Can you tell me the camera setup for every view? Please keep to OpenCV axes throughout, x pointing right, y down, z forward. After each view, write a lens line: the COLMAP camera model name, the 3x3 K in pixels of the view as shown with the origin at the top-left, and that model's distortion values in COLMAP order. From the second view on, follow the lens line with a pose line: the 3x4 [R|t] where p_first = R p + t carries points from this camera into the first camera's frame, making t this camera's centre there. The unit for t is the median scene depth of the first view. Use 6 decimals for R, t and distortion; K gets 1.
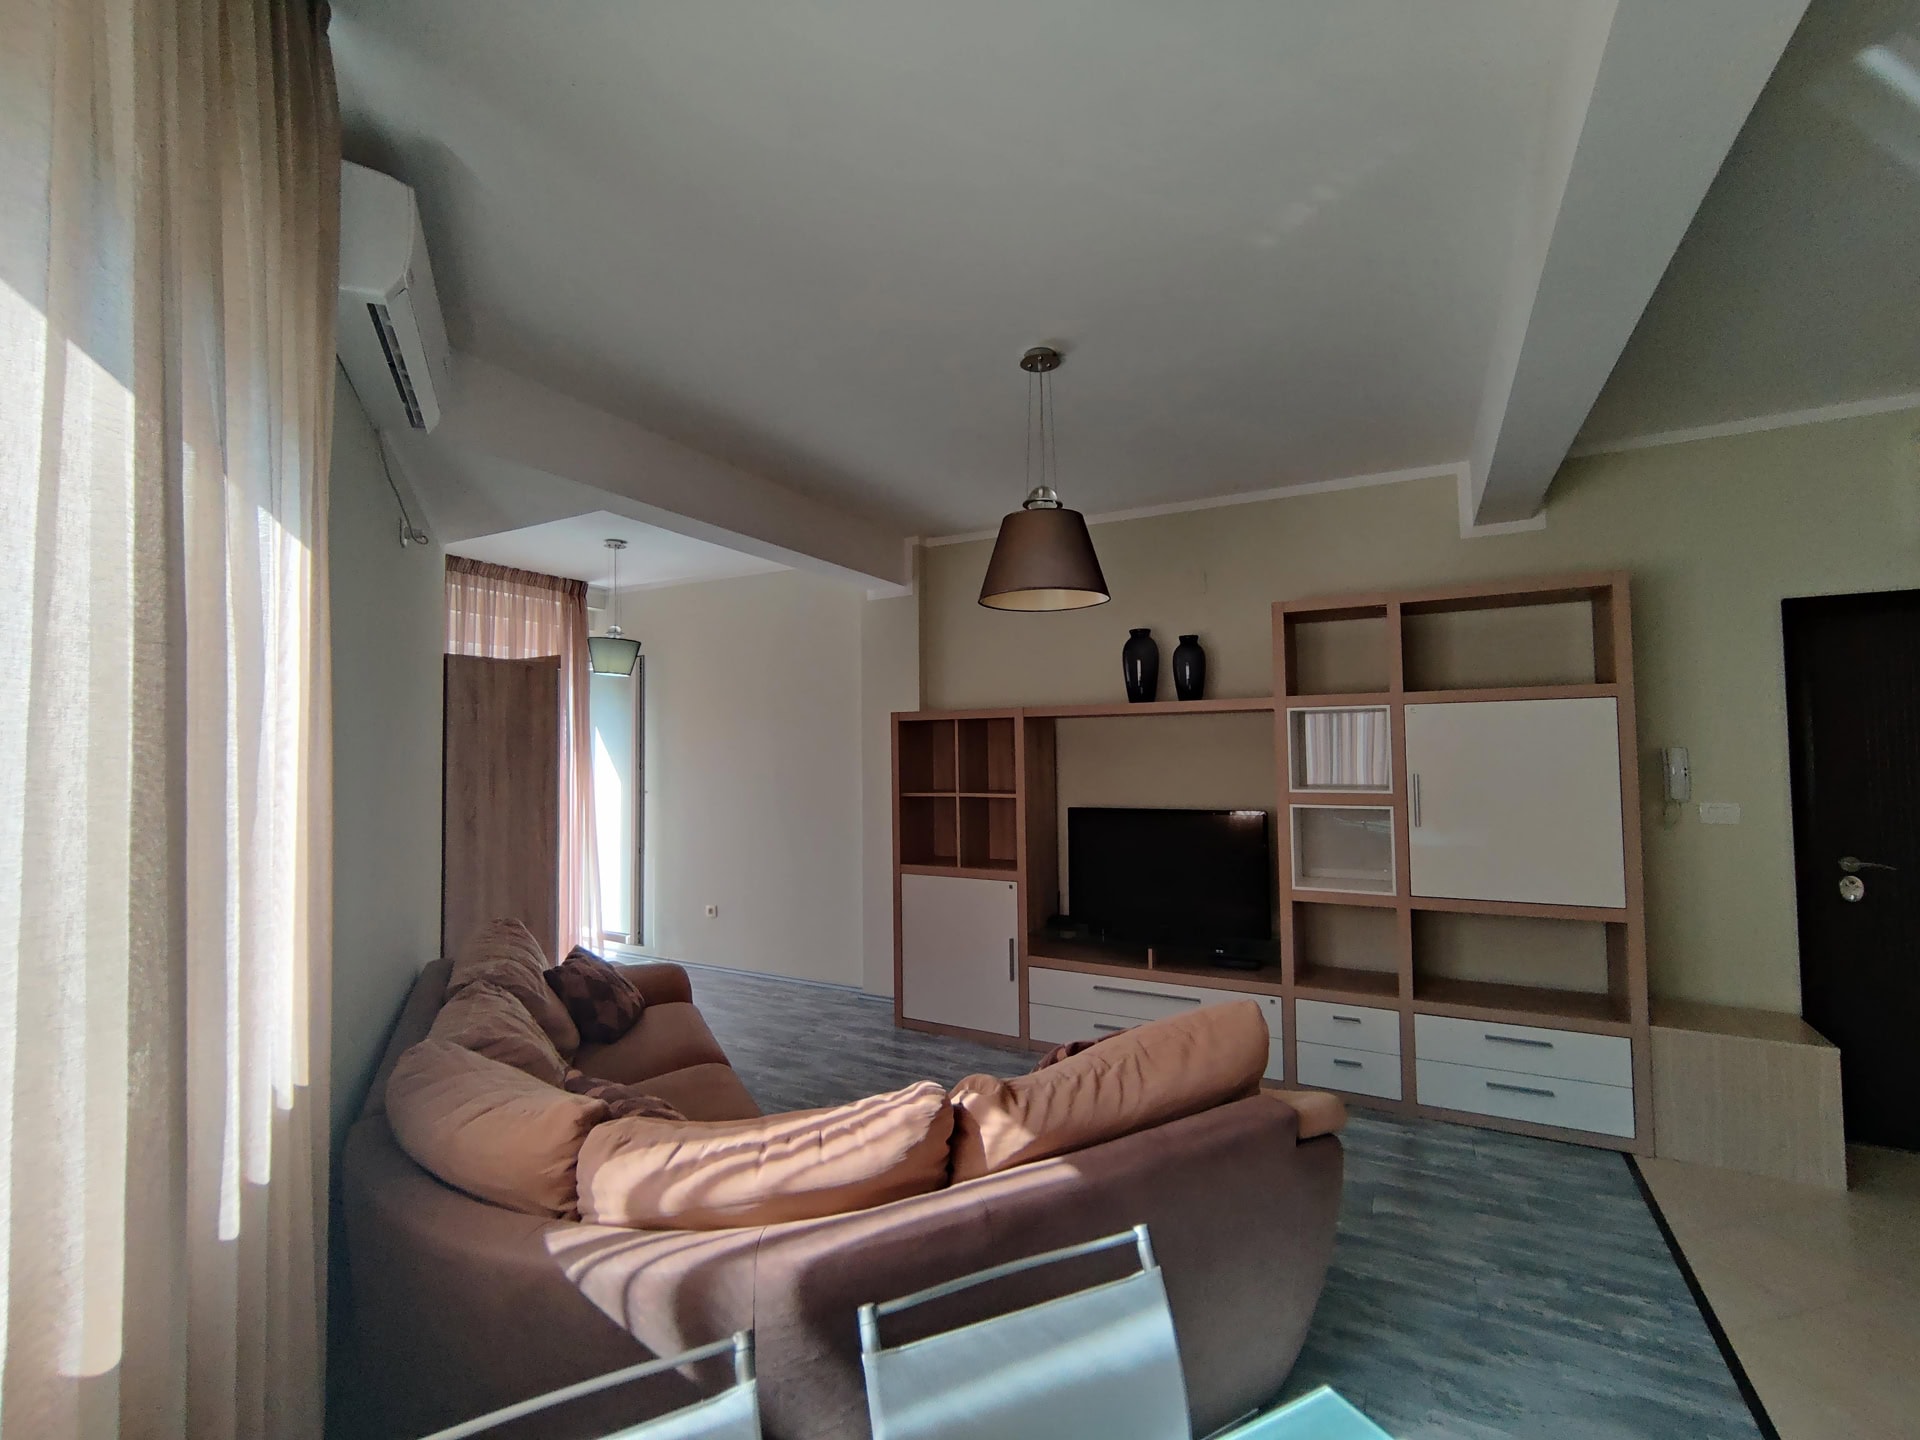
lens RADIAL K [[831.7, 0, 962.0], [0, 831.7, 721.4], [0, 0, 1]] dist [-0.001160, 0.000084]
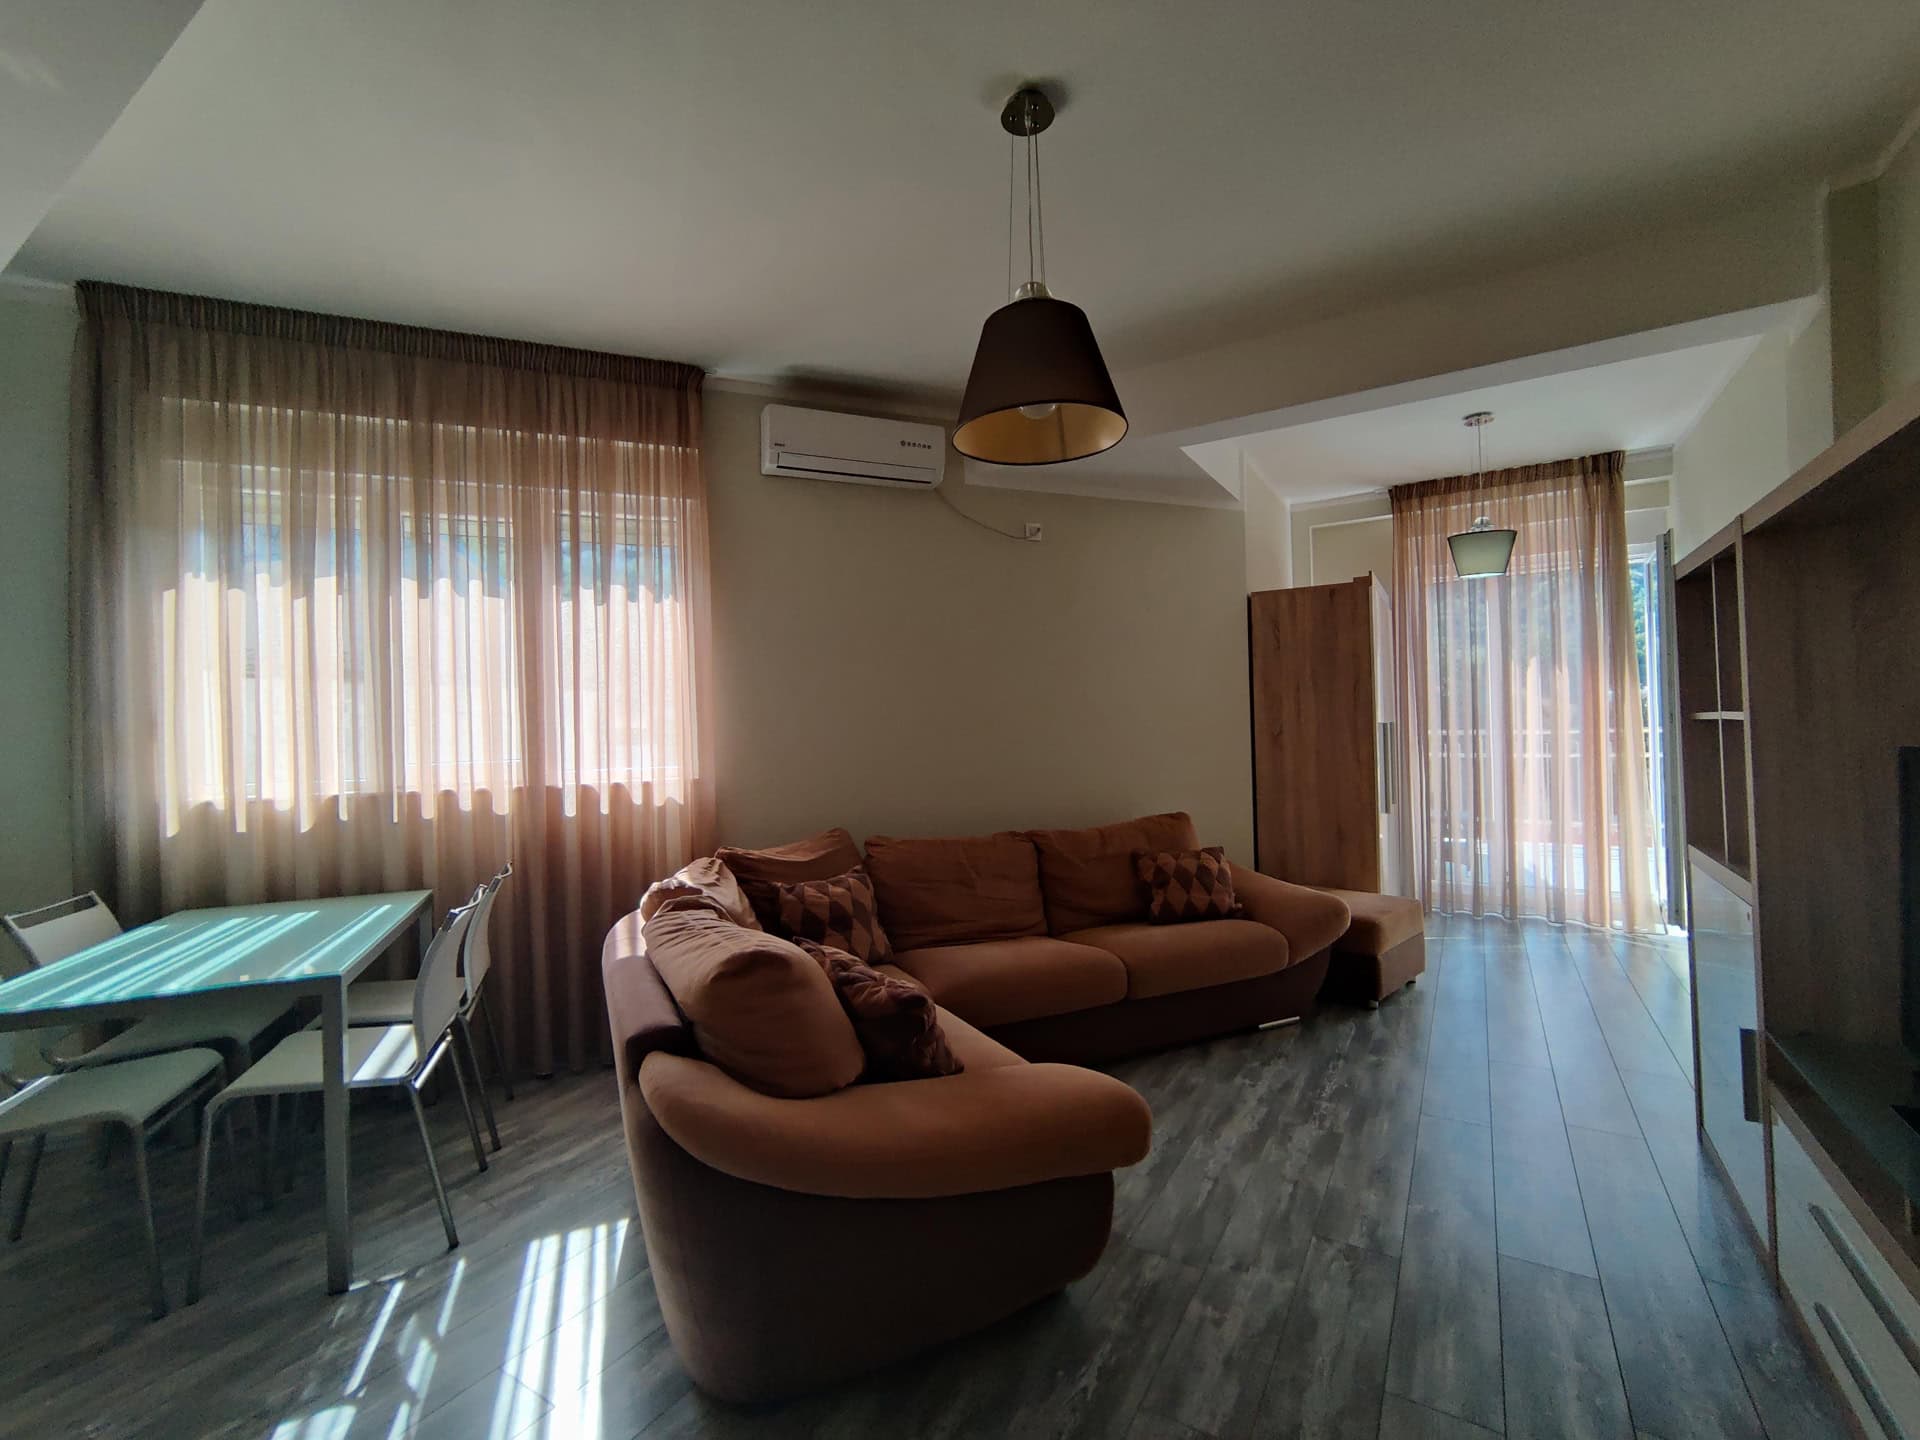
lens RADIAL K [[831.7, 0, 962.0], [0, 831.7, 721.4], [0, 0, 1]] dist [-0.001160, 0.000084]
pose [[-0.068056, 0.008179, -0.997648, 0.599018], [0.064552, 0.997907, 0.003777, 0.071116], [0.995591, -0.064143, -0.068442, 0.681256]]
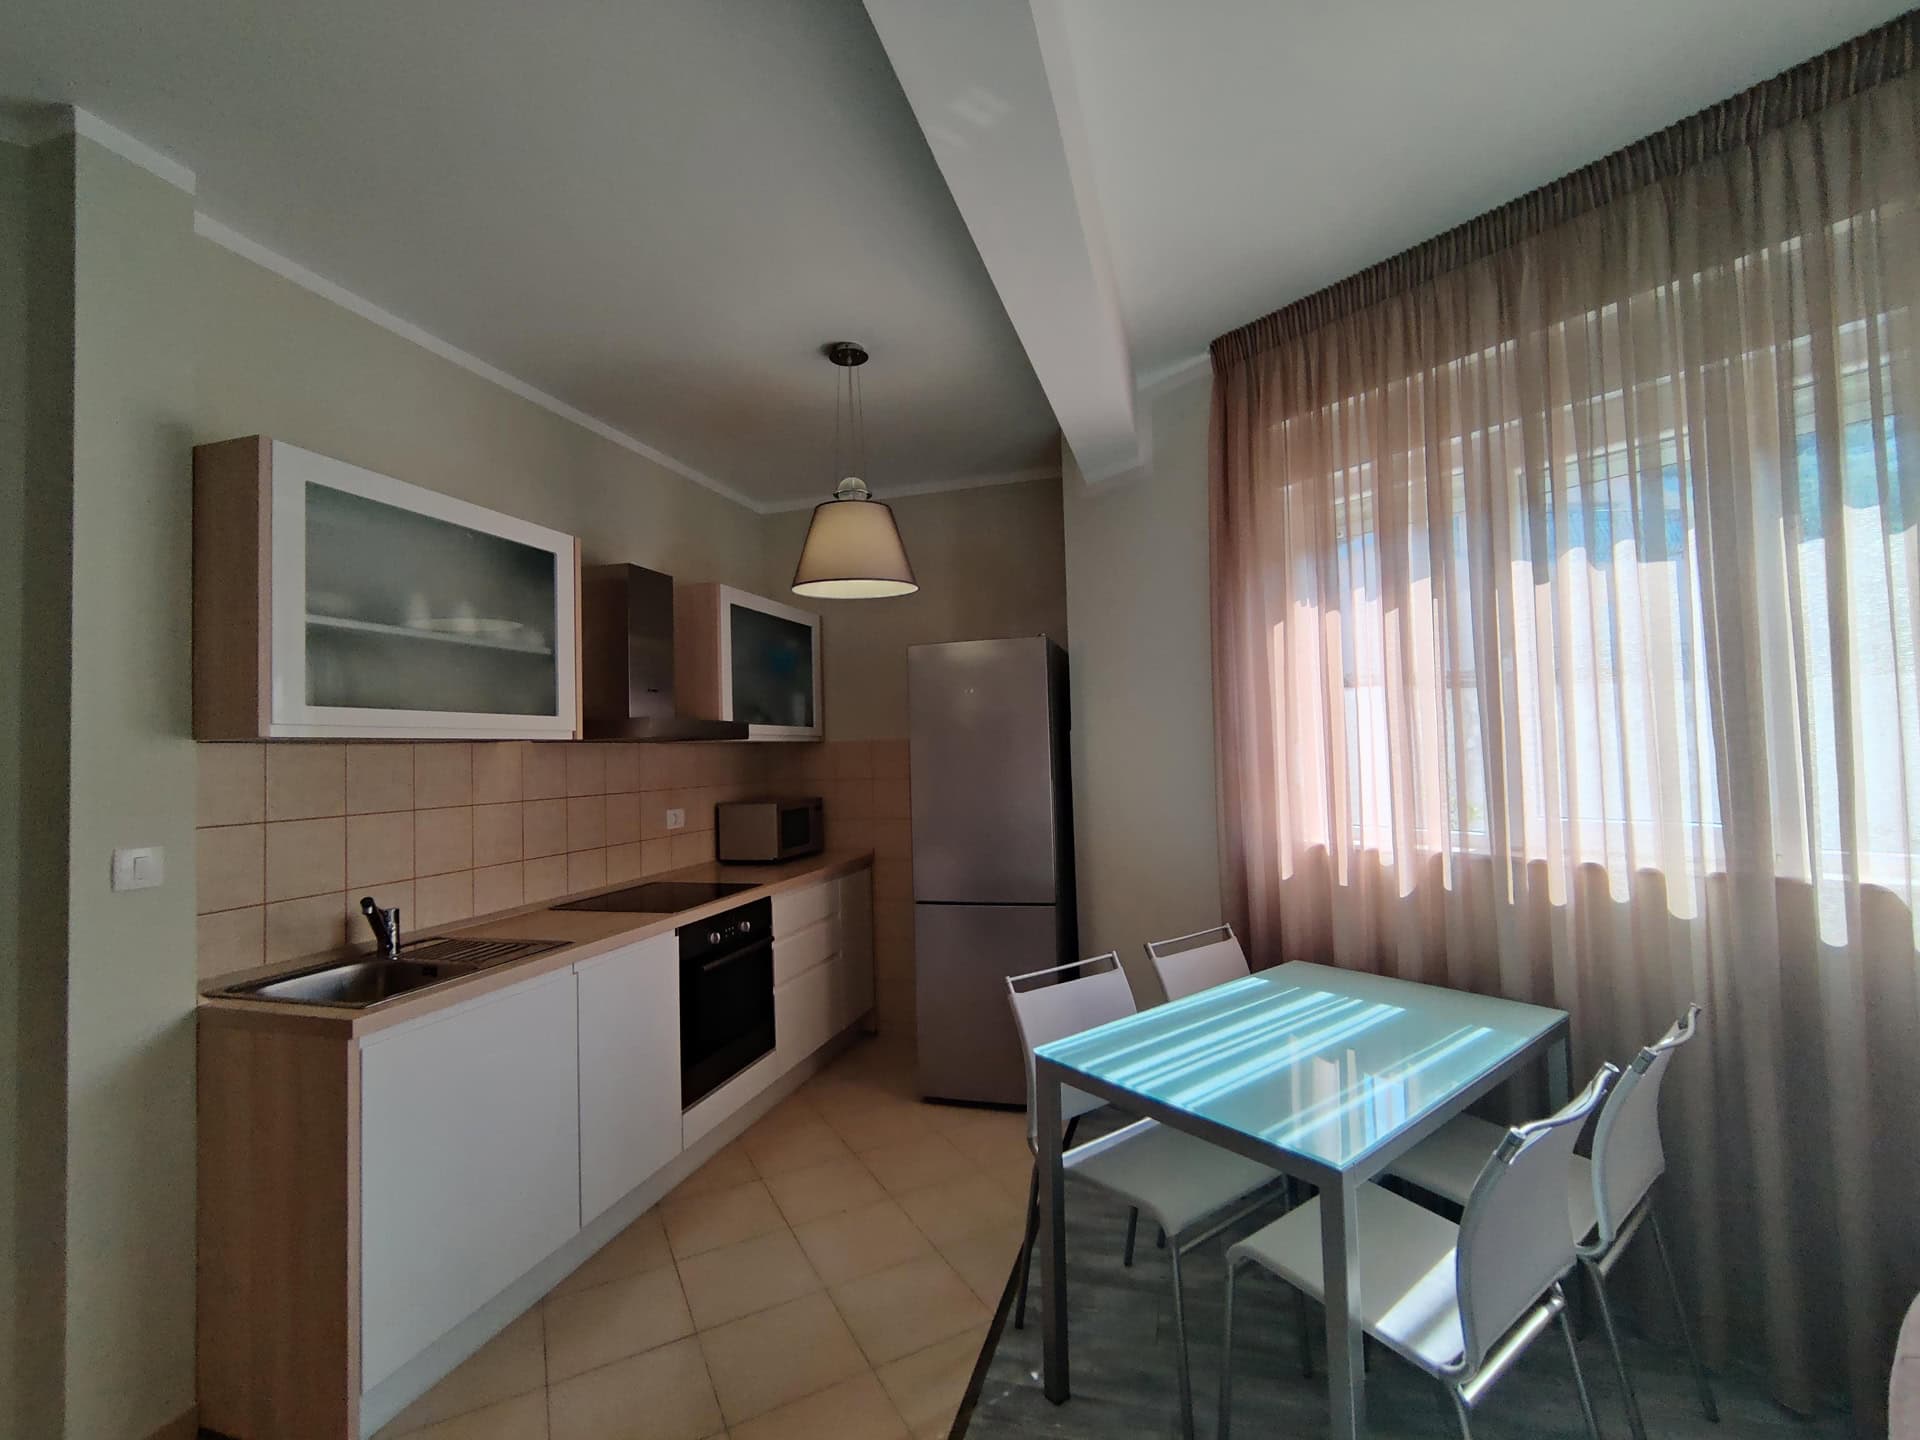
lens RADIAL K [[846.1, 0, 963.5], [0, 846.1, 714.8], [0, 0, 1]] dist [0.000555, 0.009905]
pose [[-0.976901, 0.029832, -0.211600, 0.335347], [0.046888, 0.996001, -0.076050, 0.034198], [0.208485, -0.084214, -0.974393, 0.582946]]
